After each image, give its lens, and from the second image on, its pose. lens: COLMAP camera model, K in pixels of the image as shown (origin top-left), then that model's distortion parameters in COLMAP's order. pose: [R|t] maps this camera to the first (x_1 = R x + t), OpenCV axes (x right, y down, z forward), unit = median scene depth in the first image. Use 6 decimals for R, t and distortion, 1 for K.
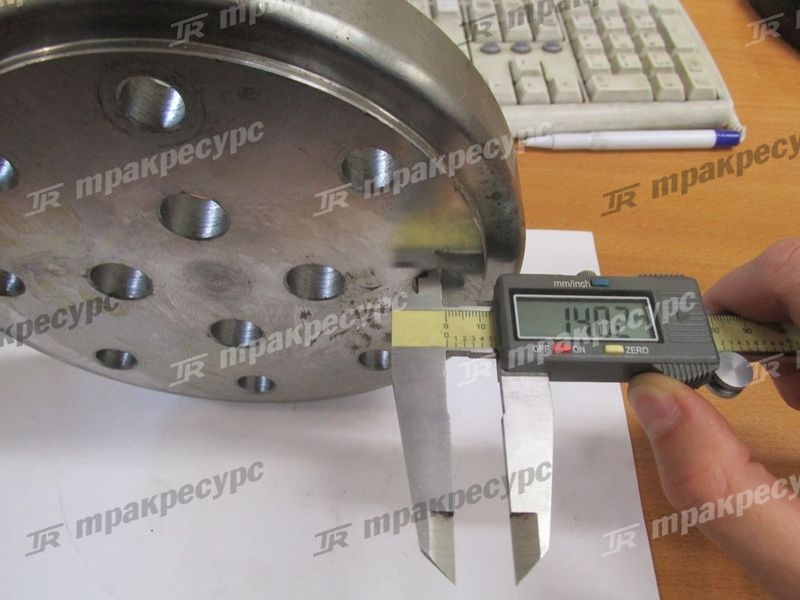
lens RADIAL K [[673.3, 0, 418.2], [0, 673.3, 320.2], [0, 0, 1]] dist [-0.057632, 0.040225]
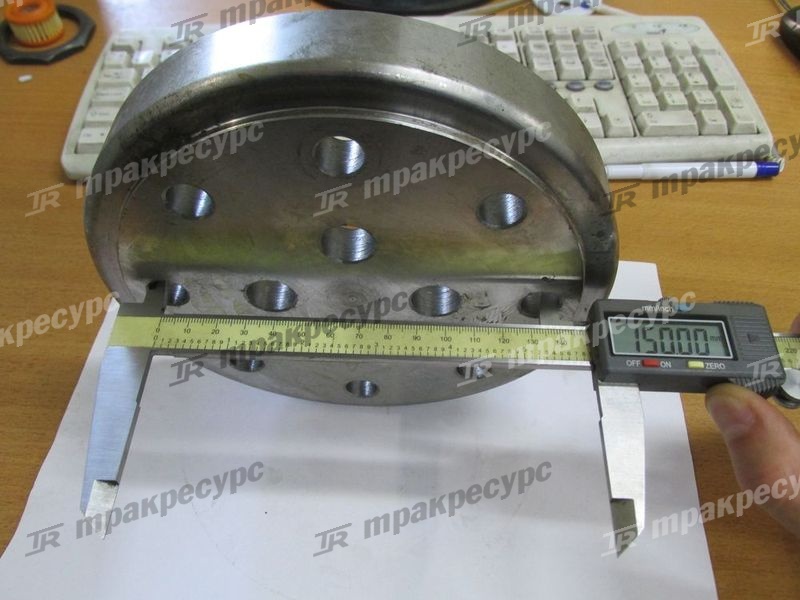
lens RADIAL K [[673.3, 0, 395.5], [0, 673.3, 295.7], [0, 0, 1]] dist [-0.057632, 0.040225]
pose [[0.998783, 0.023570, -0.043326, -0.091343], [-0.025634, 0.998532, -0.047714, -0.004006], [0.042138, 0.048767, 0.997921, -0.094776]]
